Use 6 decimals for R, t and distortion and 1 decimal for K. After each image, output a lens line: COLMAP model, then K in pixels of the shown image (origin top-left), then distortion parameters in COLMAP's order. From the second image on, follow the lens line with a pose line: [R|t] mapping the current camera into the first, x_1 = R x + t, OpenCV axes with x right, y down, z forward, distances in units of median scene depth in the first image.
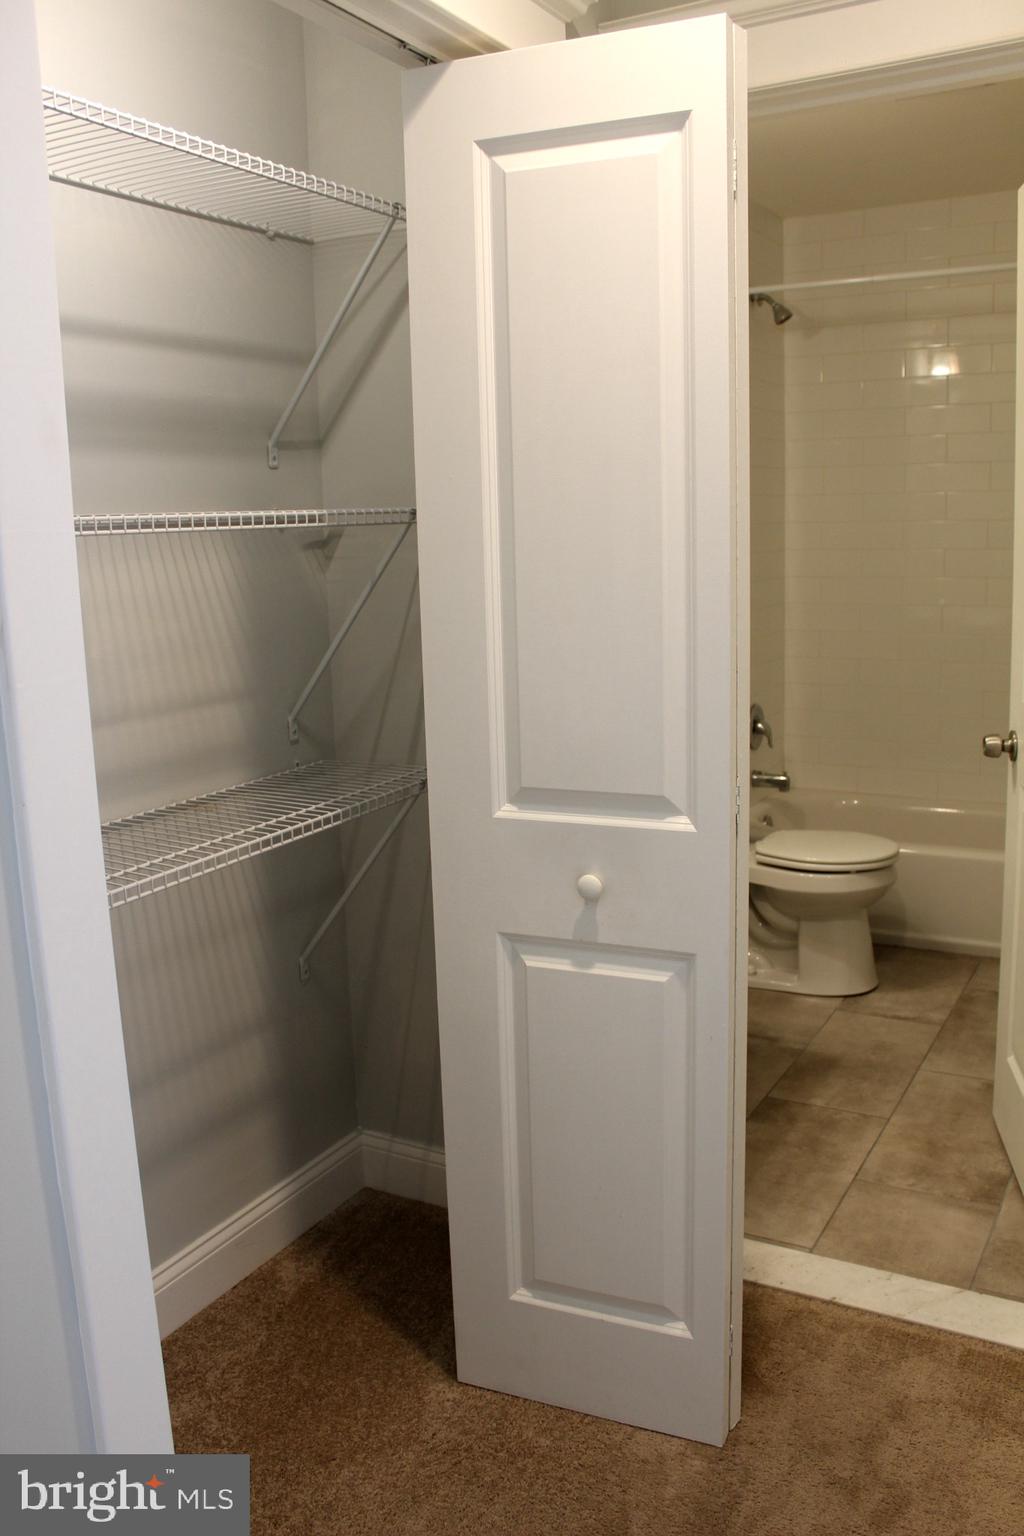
lens RADIAL K [[1300.5, 0, 491.1], [0, 1300.5, 765.1], [0, 0, 1]] dist [-0.162341, 0.150845]
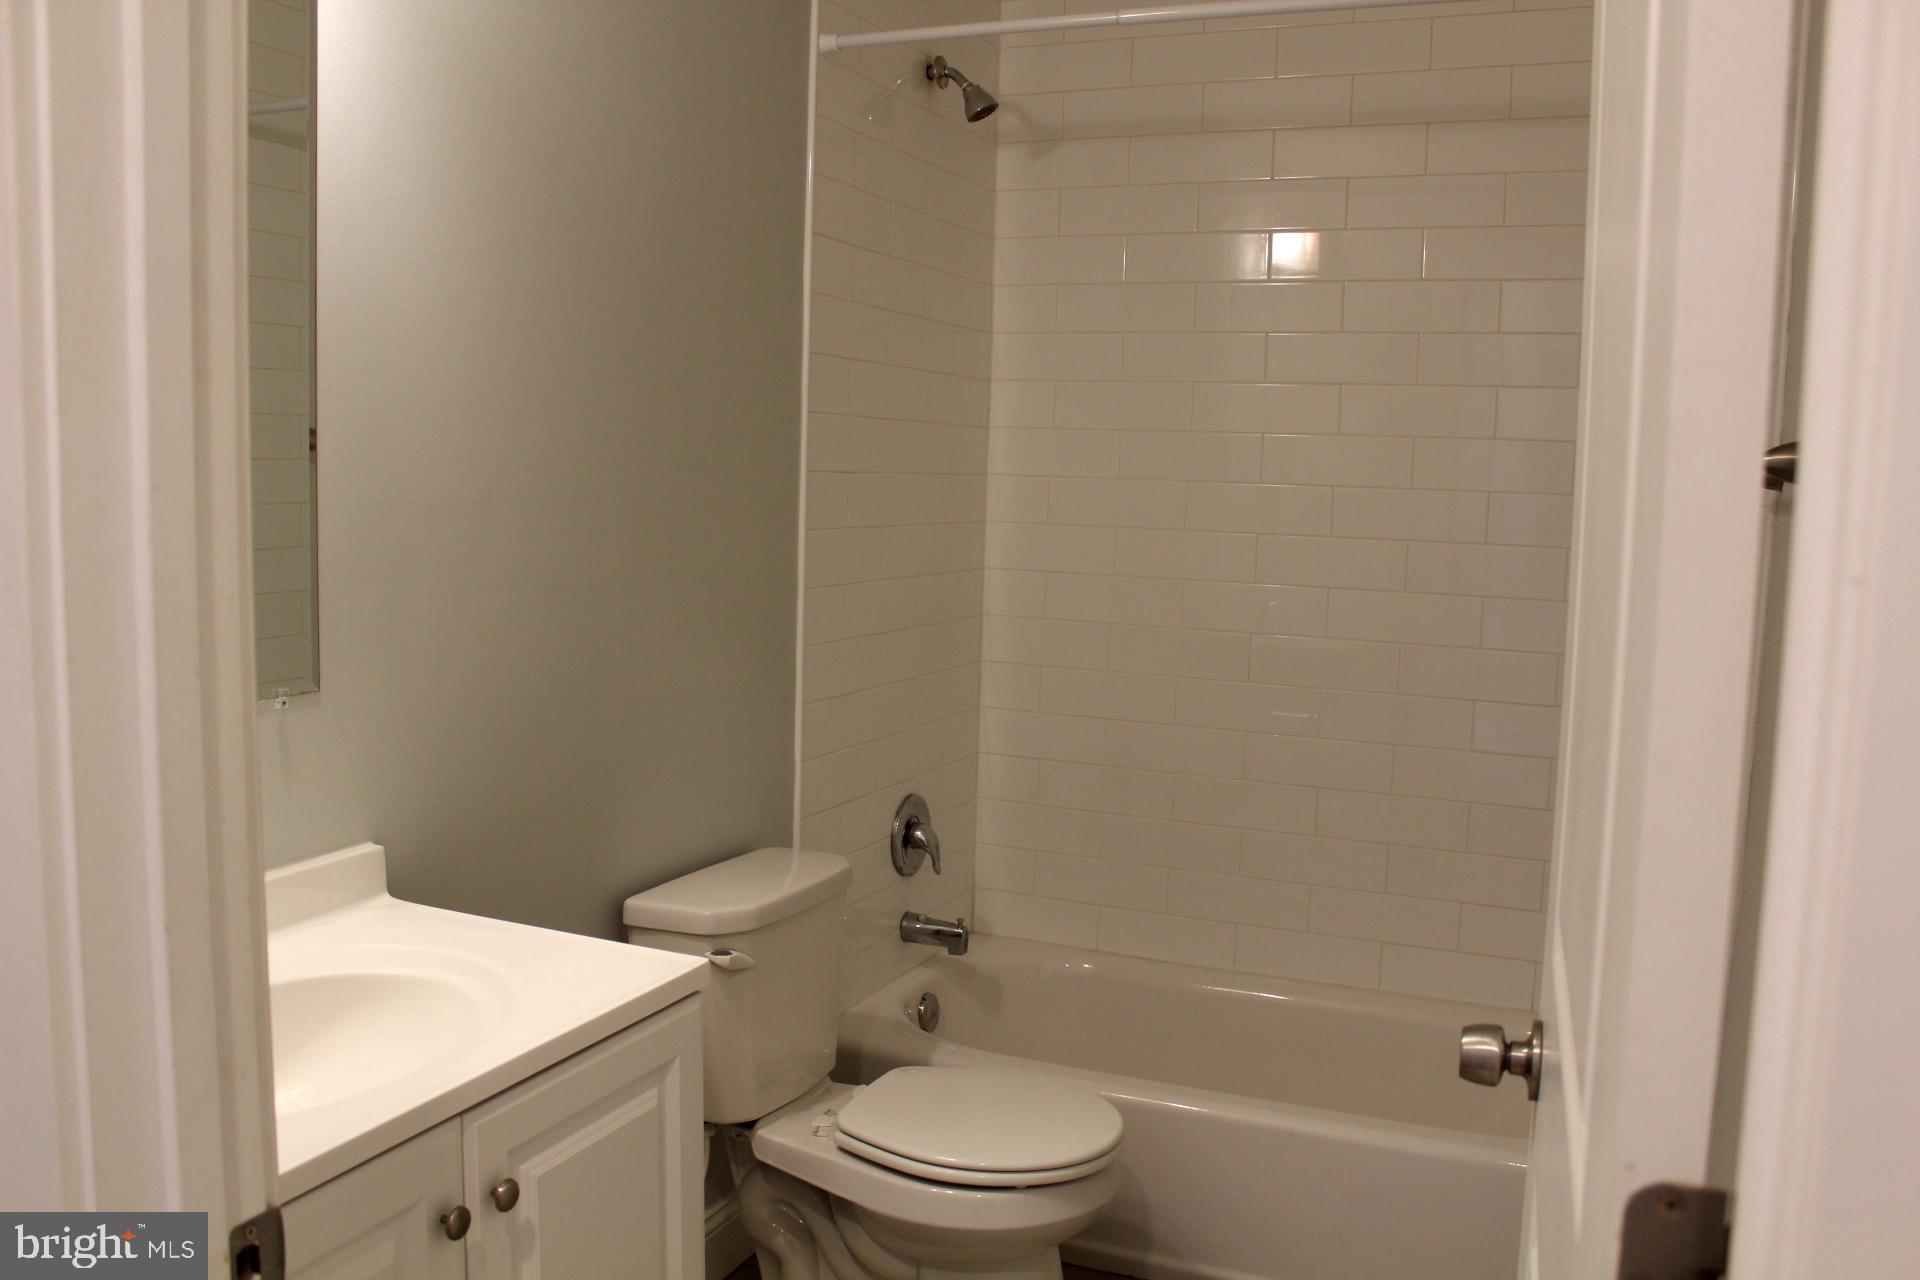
lens RADIAL K [[1625.7, 0, 954.0], [0, 1625.7, 652.2], [0, 0, 1]] dist [-0.162341, 0.150845]
pose [[0.991878, 0.043931, 0.119363, 0.136423], [-0.035003, 0.996502, -0.075891, -0.056201], [-0.122280, 0.071096, 0.989946, 0.301684]]
